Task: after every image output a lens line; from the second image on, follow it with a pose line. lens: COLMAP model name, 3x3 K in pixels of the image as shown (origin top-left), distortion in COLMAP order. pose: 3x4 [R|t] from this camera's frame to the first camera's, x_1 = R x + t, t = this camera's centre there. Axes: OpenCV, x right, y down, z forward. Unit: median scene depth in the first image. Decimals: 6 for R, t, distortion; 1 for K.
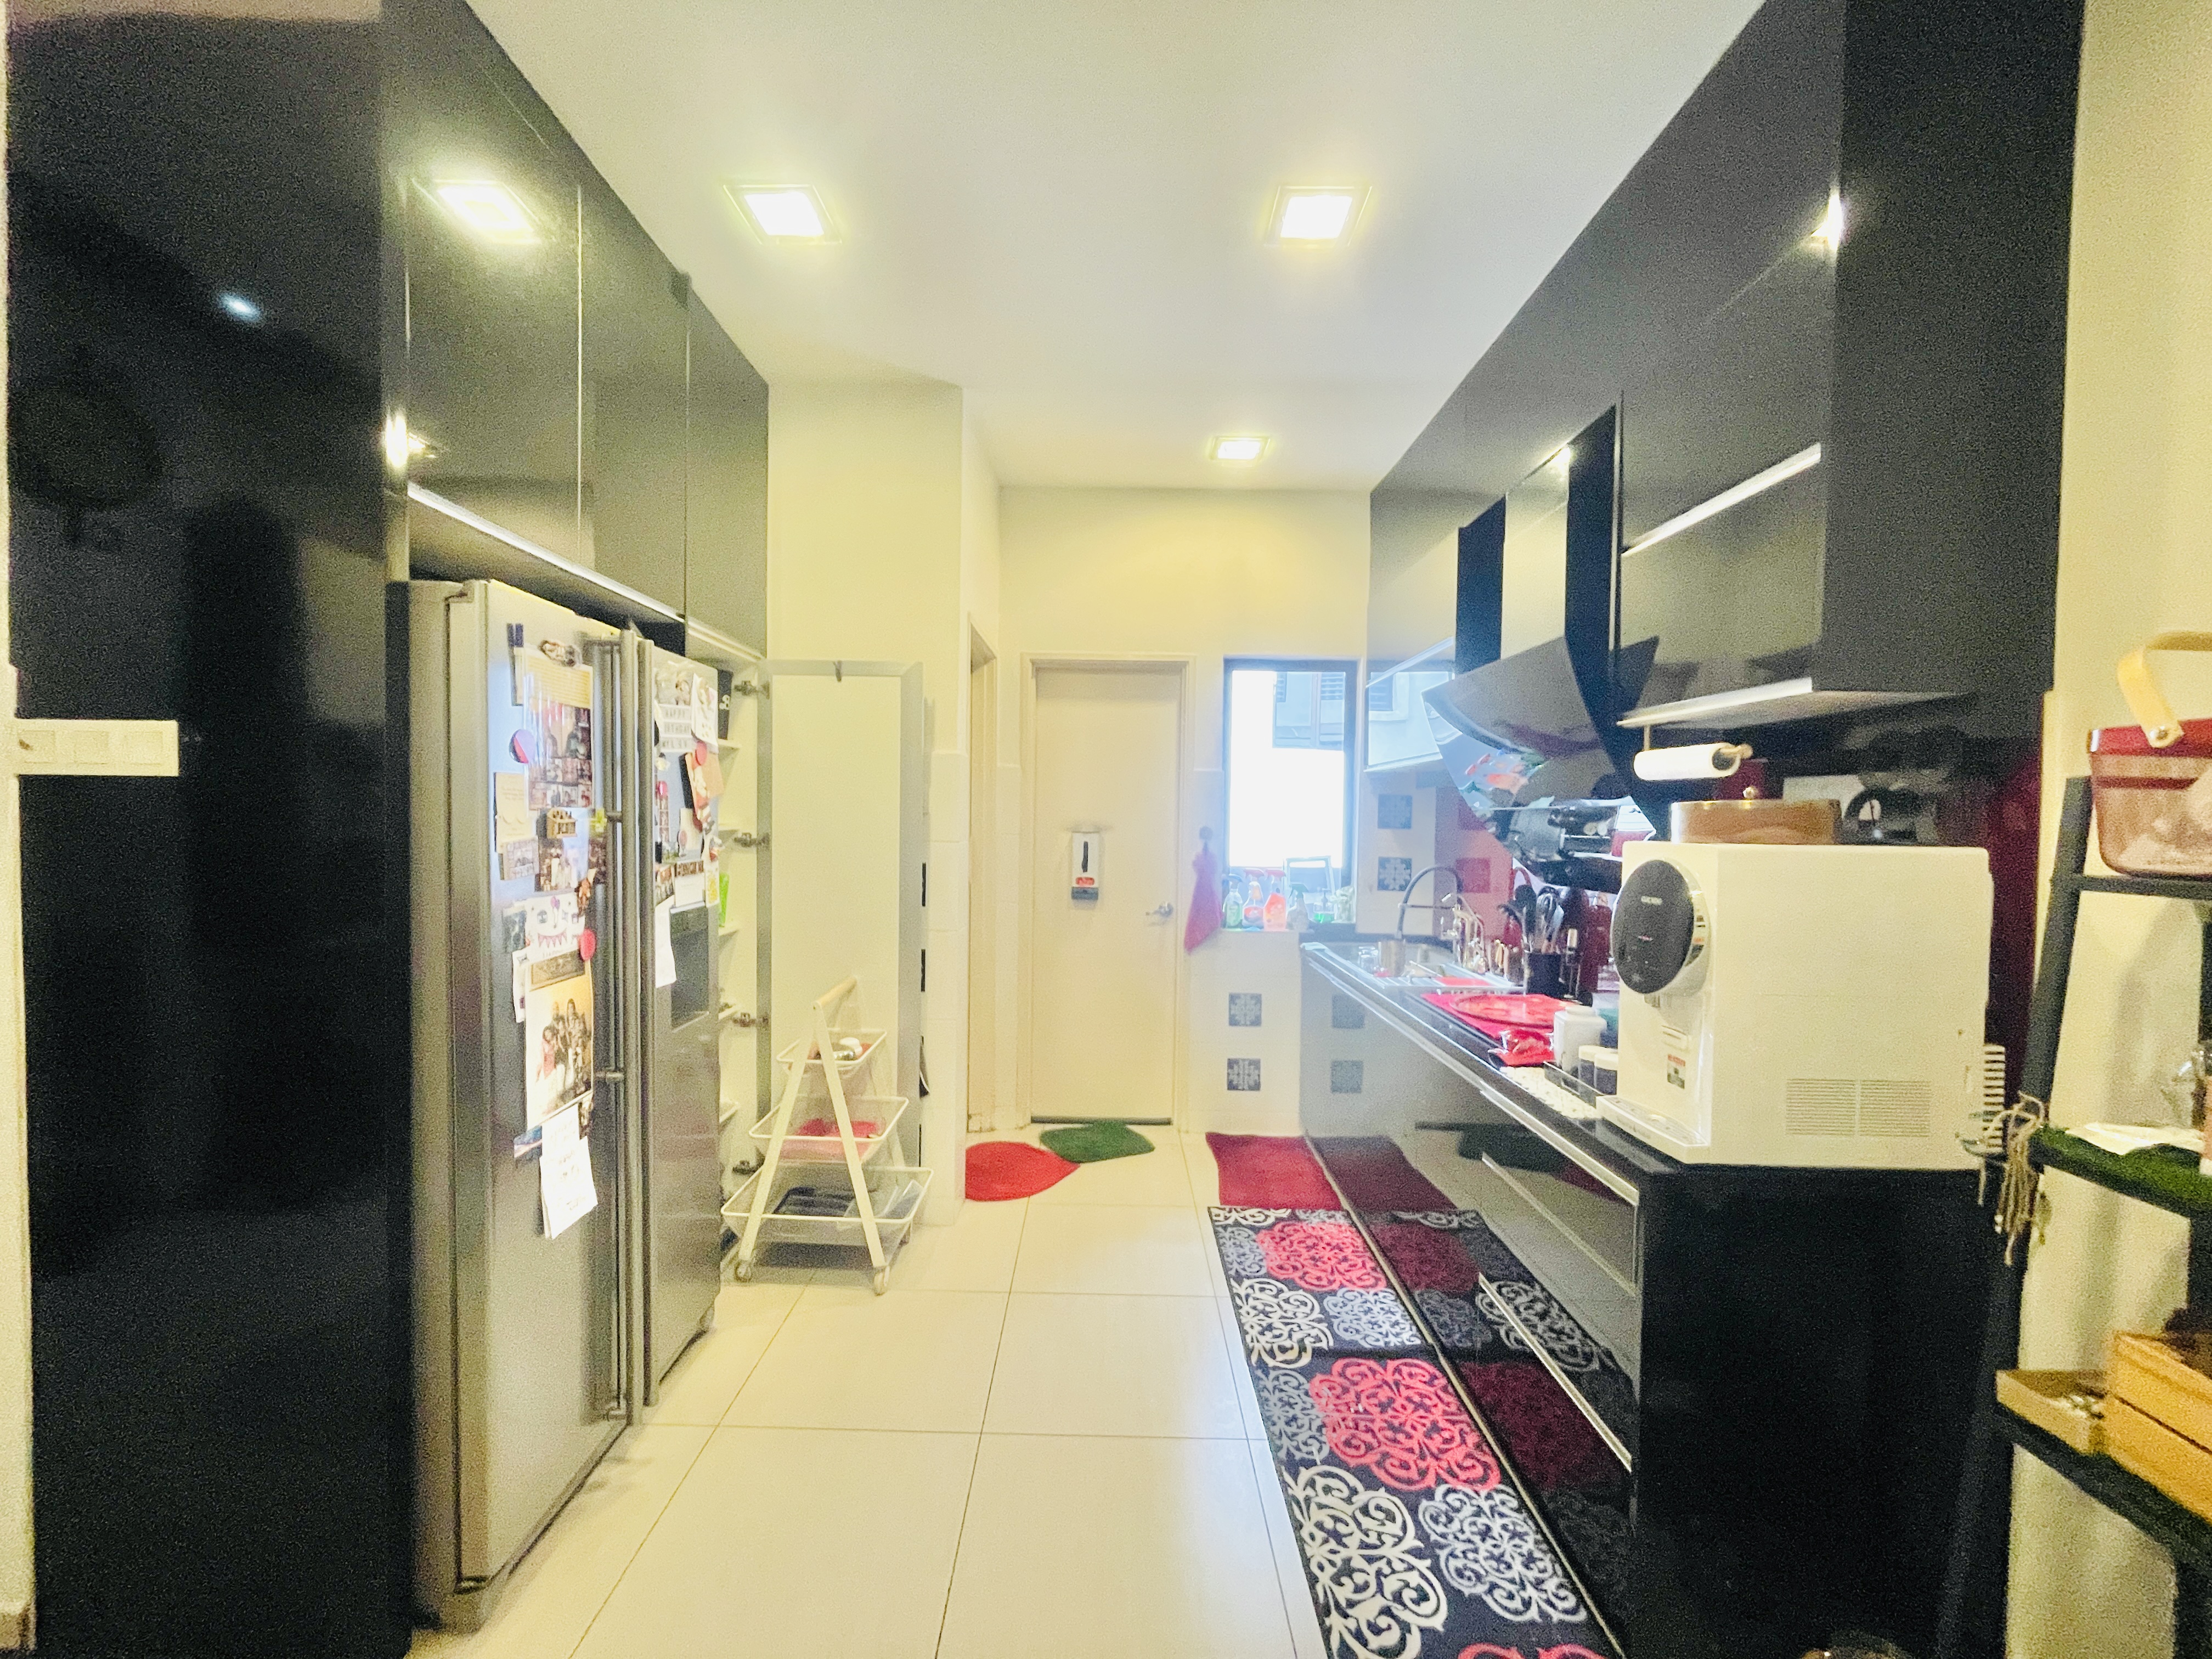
lens RADIAL K [[892.1, 0, 1090.0], [0, 892.1, 844.9], [0, 0, 1]] dist [-0.004261, -0.000390]
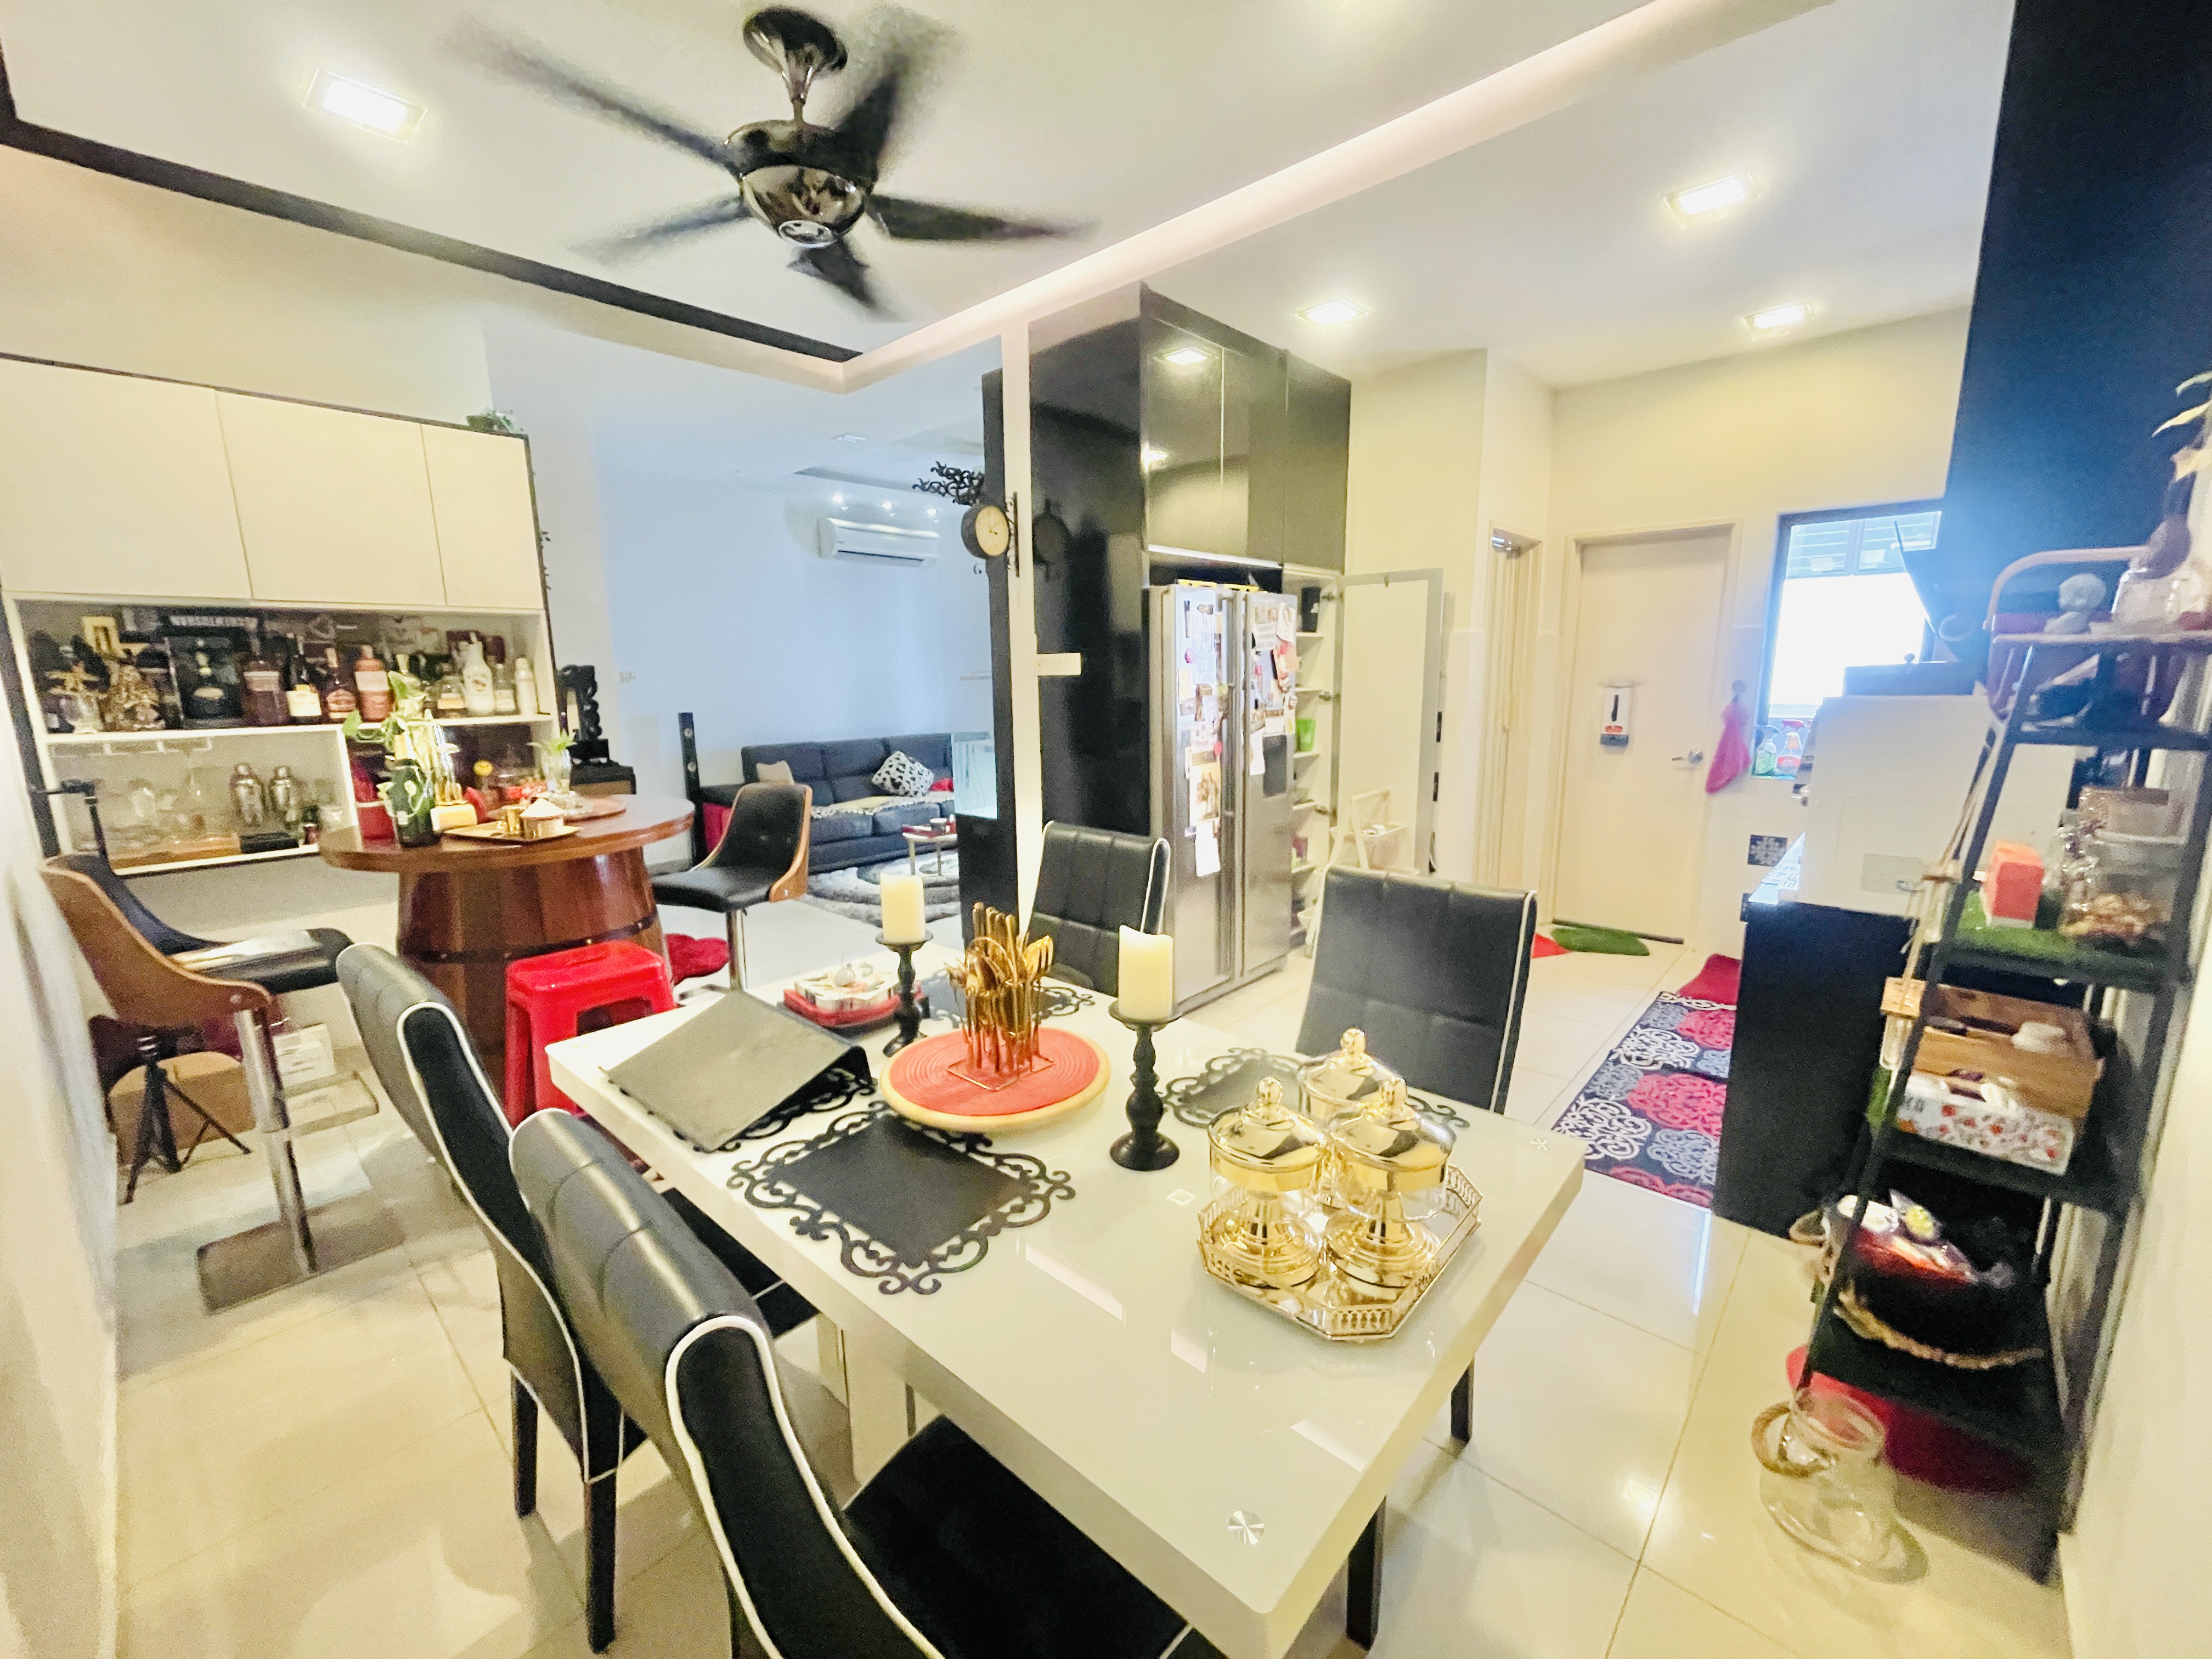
lens RADIAL K [[892.1, 0, 1099.9], [0, 892.1, 832.2], [0, 0, 1]] dist [-0.004261, -0.000390]
pose [[0.748765, 0.091501, -0.656489, 0.364866], [0.006517, 0.989362, 0.145328, -0.000151], [0.662803, -0.113095, 0.740204, -0.444578]]
